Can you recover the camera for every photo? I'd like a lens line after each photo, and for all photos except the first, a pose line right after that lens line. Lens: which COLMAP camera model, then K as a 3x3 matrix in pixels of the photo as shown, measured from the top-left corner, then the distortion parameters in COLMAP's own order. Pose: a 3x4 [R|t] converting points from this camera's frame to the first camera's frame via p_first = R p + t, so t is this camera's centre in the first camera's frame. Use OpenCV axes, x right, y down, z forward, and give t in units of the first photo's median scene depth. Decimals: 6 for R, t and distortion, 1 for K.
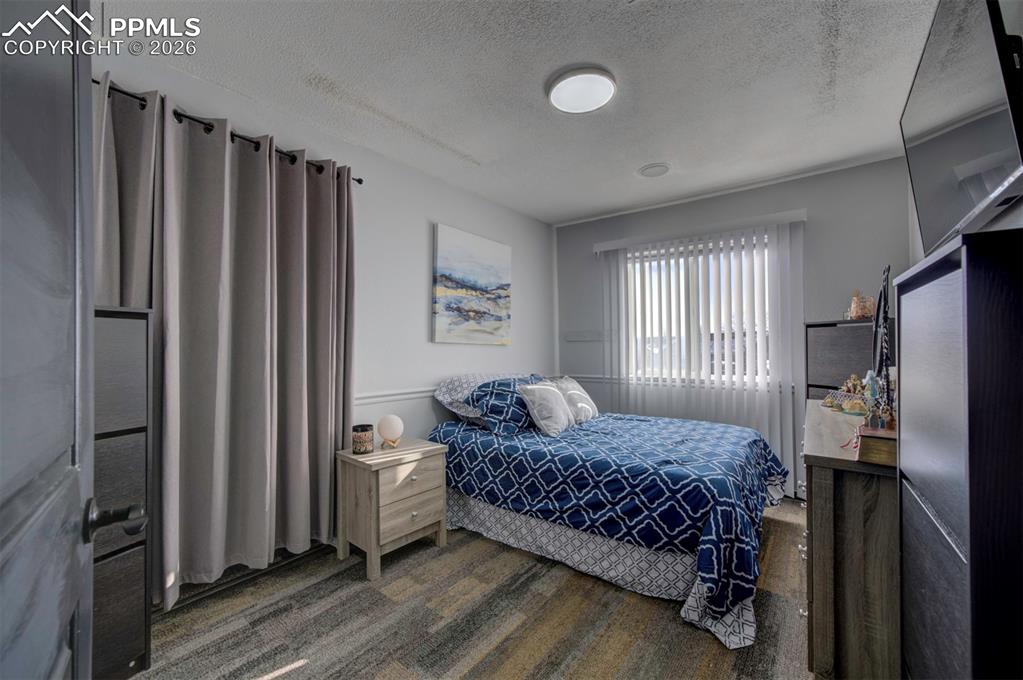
lens RADIAL K [[413.7, 0, 497.8], [0, 413.7, 340.9], [0, 0, 1]] dist [-0.014220, 0.005450]
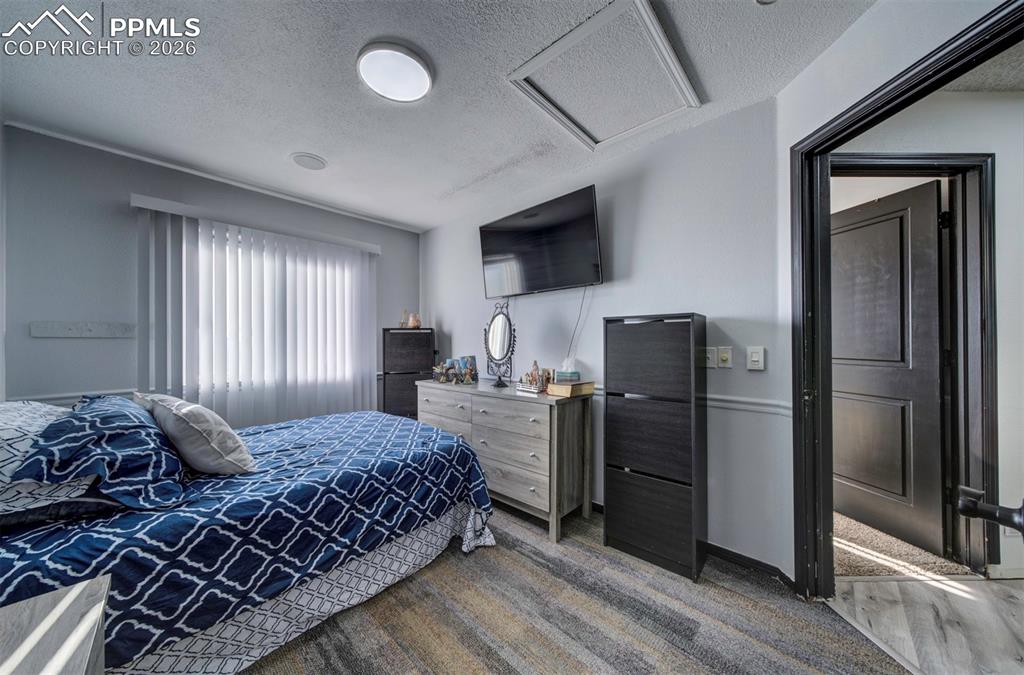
lens RADIAL K [[339.4, 0, 511.5], [0, 339.4, 345.8], [0, 0, 1]] dist [-0.001694, 0.000222]
pose [[0.074975, 0.001872, 0.997184, -0.464269], [-0.006293, 0.999979, -0.001404, 0.017105], [-0.997166, -0.006170, 0.074985, 0.597156]]
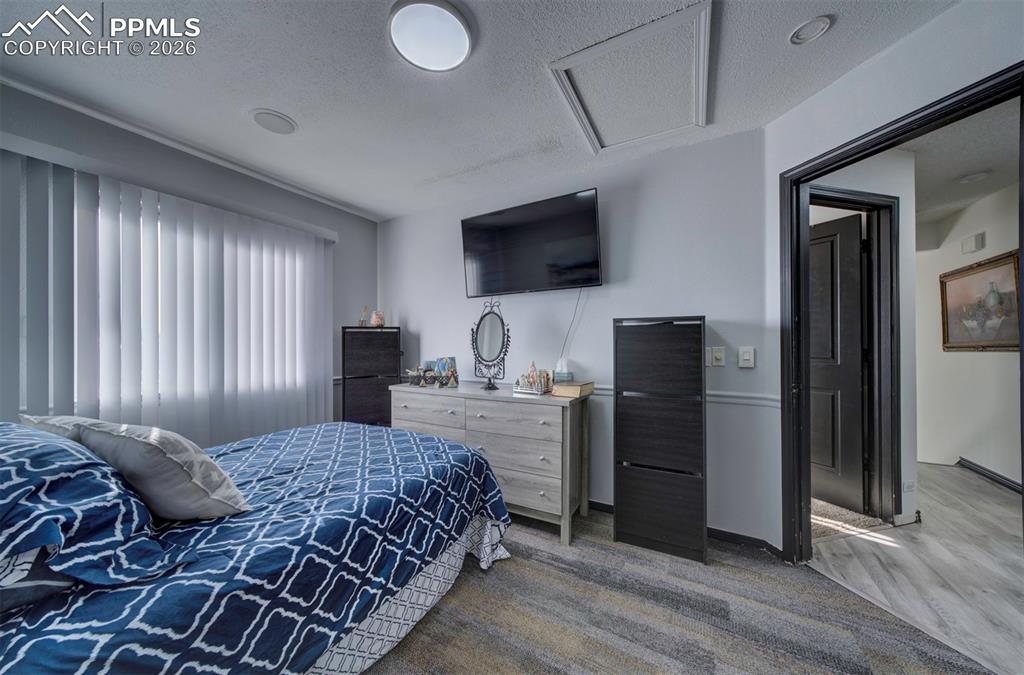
lens RADIAL K [[339.4, 0, 512.3], [0, 339.4, 345.4], [0, 0, 1]] dist [-0.001694, 0.000222]
pose [[-0.163359, 0.002787, 0.986563, -0.414242], [-0.004245, 0.999985, -0.003528, 0.016227], [-0.986558, -0.004765, -0.163345, 0.832812]]
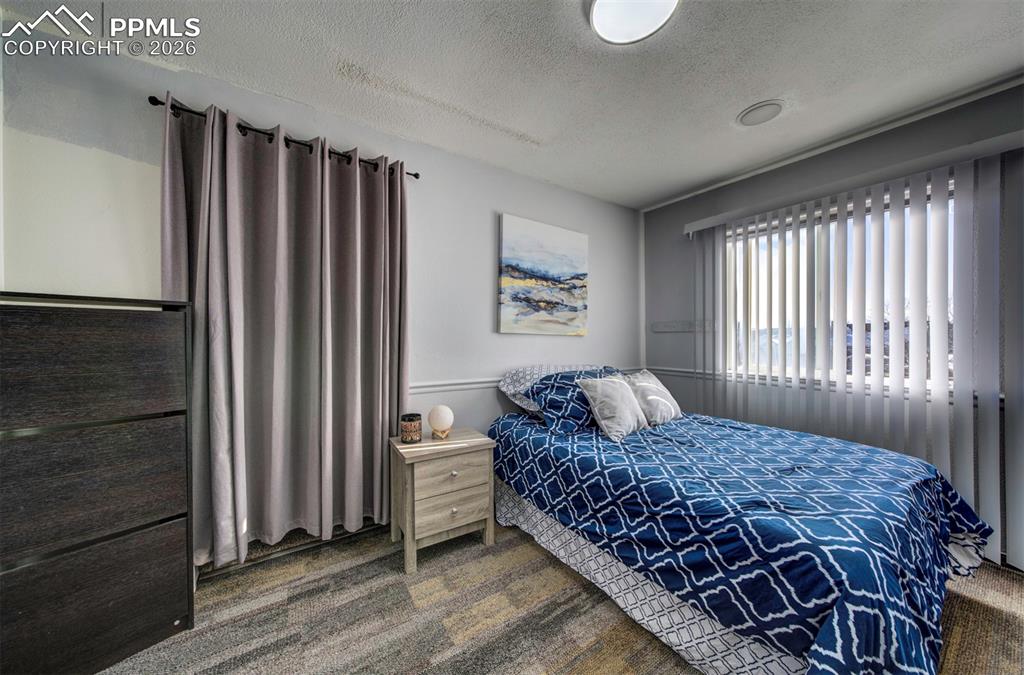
lens RADIAL K [[339.4, 0, 507.6], [0, 339.4, 339.5], [0, 0, 1]] dist [-0.001694, 0.000222]
pose [[0.949633, 0.004448, -0.313332, 0.160889], [0.001233, 0.999838, 0.017930, 0.005152], [0.313361, -0.017413, 0.949474, 0.285379]]
